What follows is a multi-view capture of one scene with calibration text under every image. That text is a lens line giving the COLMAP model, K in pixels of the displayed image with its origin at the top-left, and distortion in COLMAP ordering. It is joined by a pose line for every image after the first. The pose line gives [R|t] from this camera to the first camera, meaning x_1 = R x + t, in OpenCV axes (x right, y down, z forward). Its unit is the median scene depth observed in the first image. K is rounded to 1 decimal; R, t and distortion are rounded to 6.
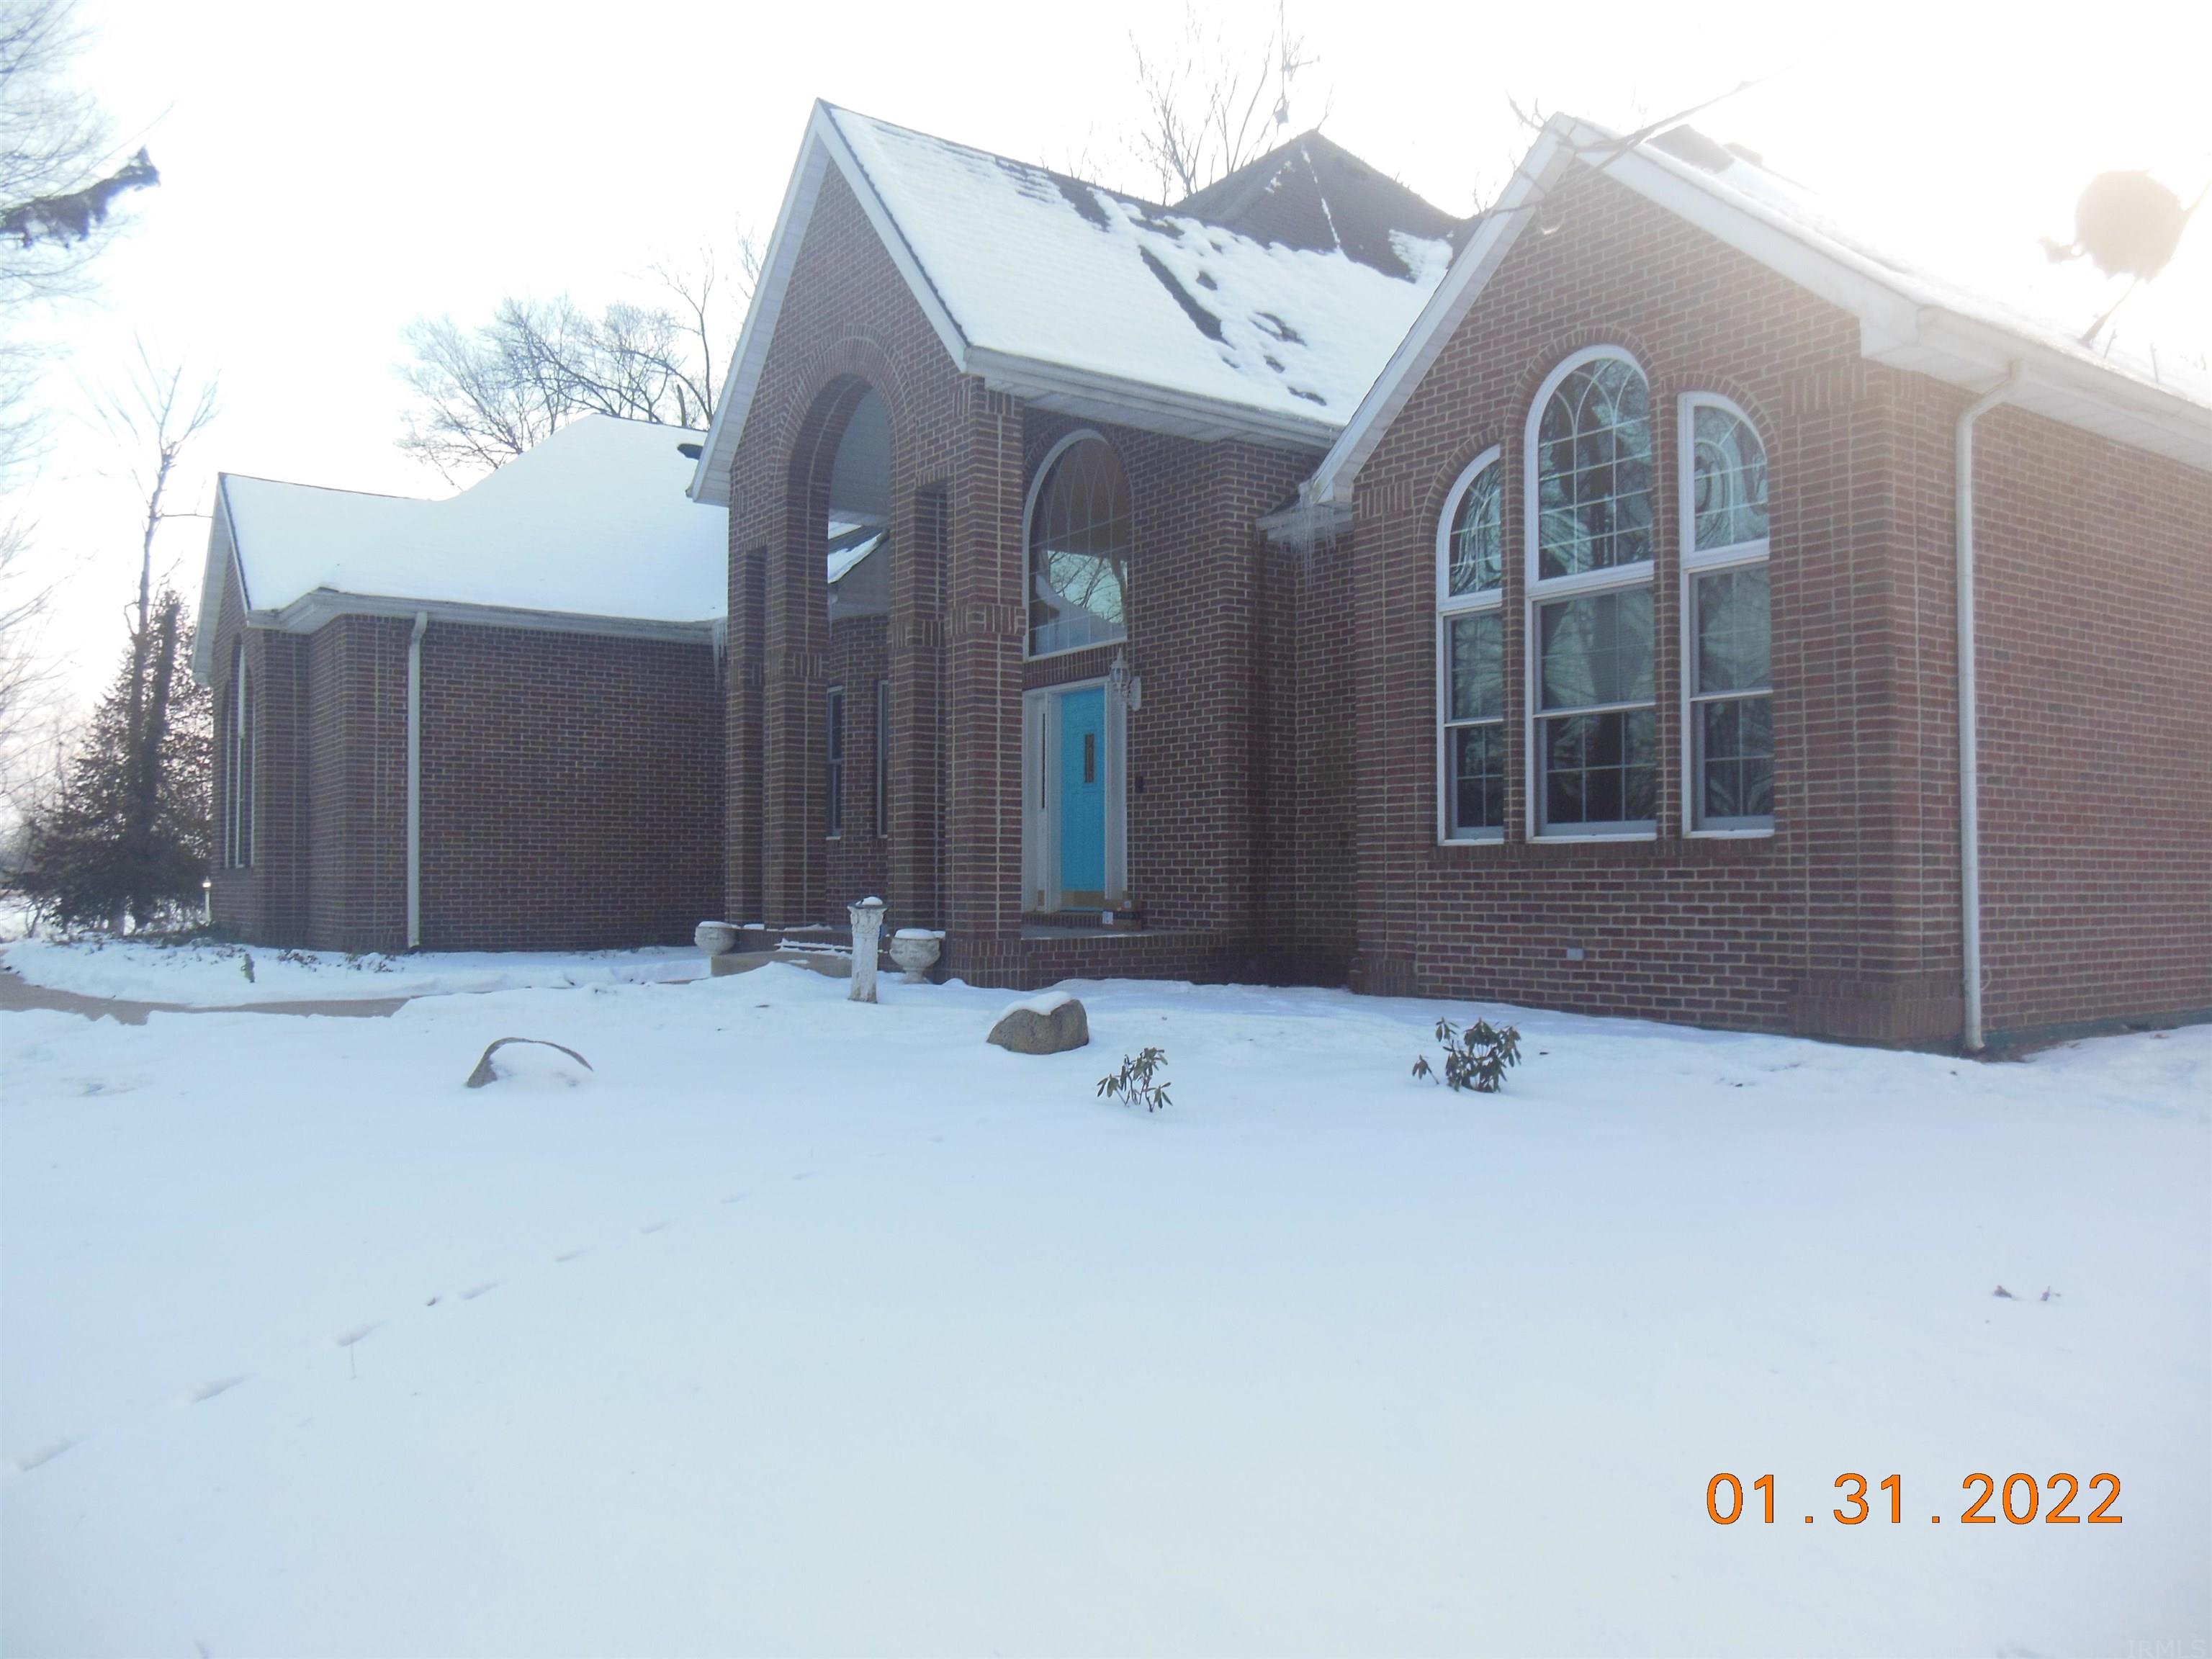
lens RADIAL K [[1668.1, 0, 1097.6], [0, 1668.1, 840.4], [0, 0, 1]] dist [-0.090681, 0.132585]
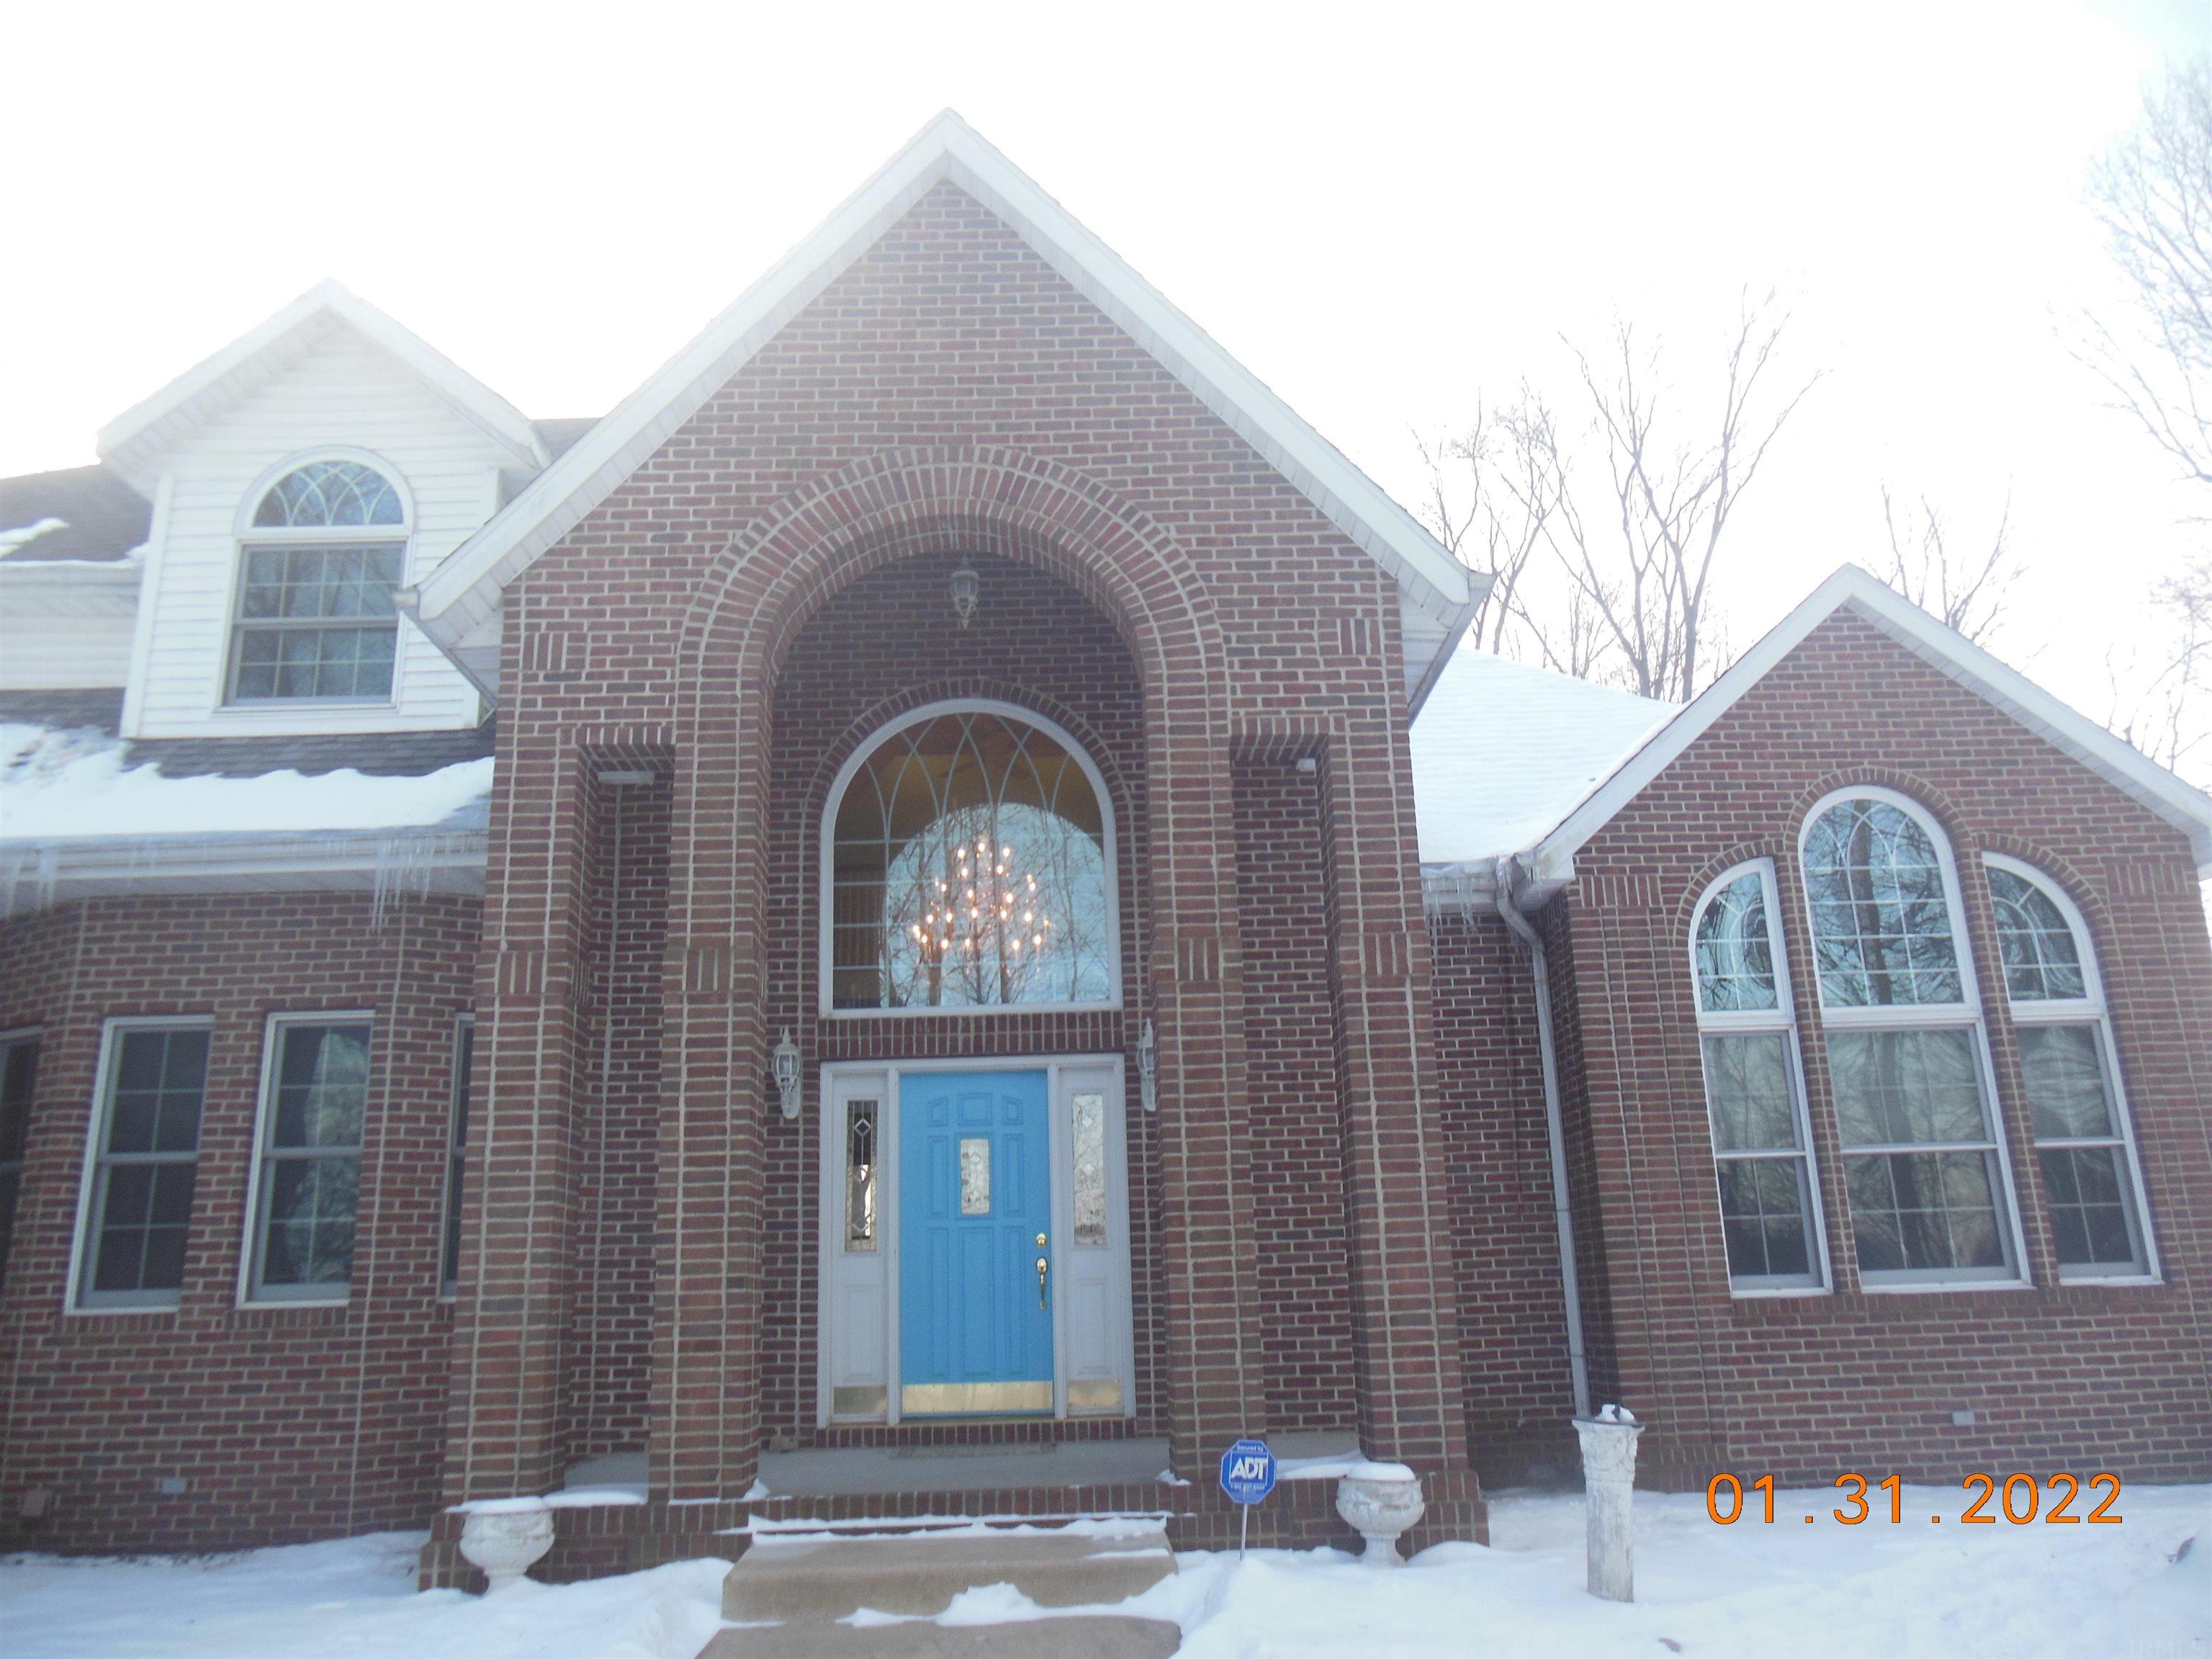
lens RADIAL K [[1668.1, 0, 1097.6], [0, 1668.1, 840.4], [0, 0, 1]] dist [-0.090681, 0.132585]
pose [[0.564178, 0.215752, 0.796965, -0.743120], [0.010614, 0.963280, -0.268289, -0.000221], [-0.825585, 0.159822, 0.541172, 0.818419]]
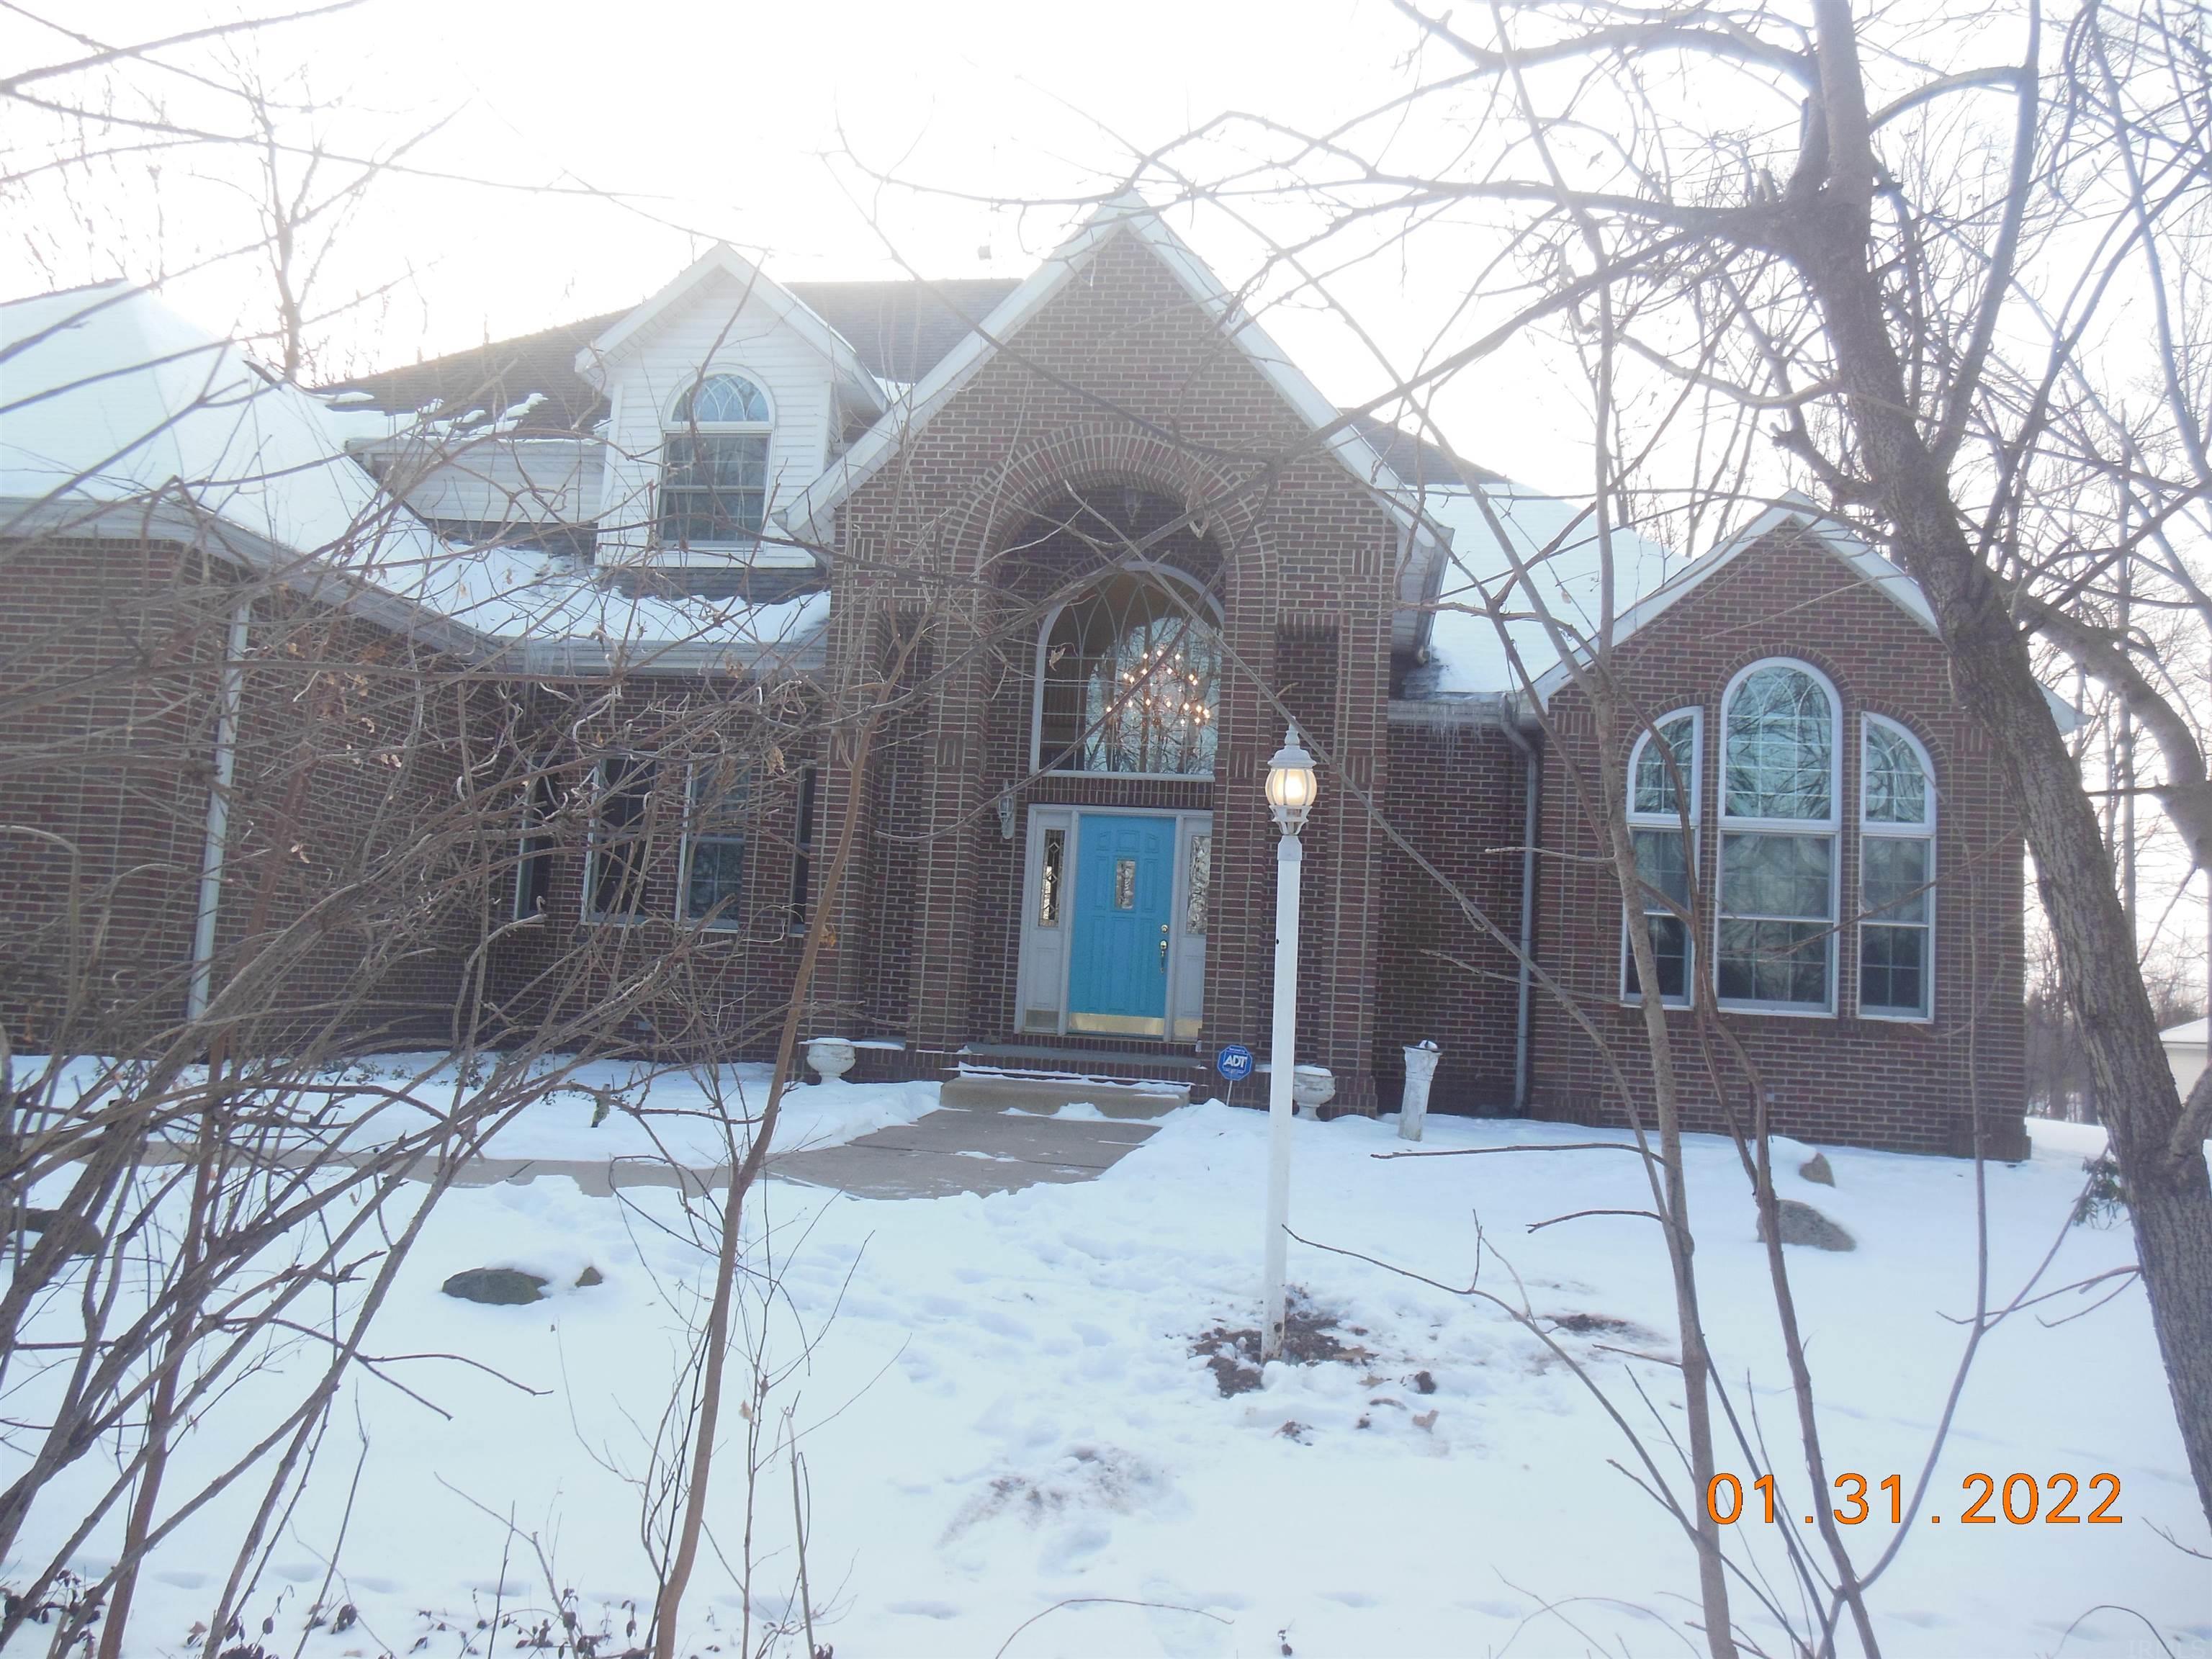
lens RADIAL K [[1668.1, 0, 1097.6], [0, 1668.1, 840.4], [0, 0, 1]] dist [-0.090681, 0.132585]
pose [[0.687810, 0.119795, 0.715938, -1.037658], [-0.078634, 0.992781, -0.090573, 0.023956], [-0.721619, 0.006000, 0.692264, 0.442291]]
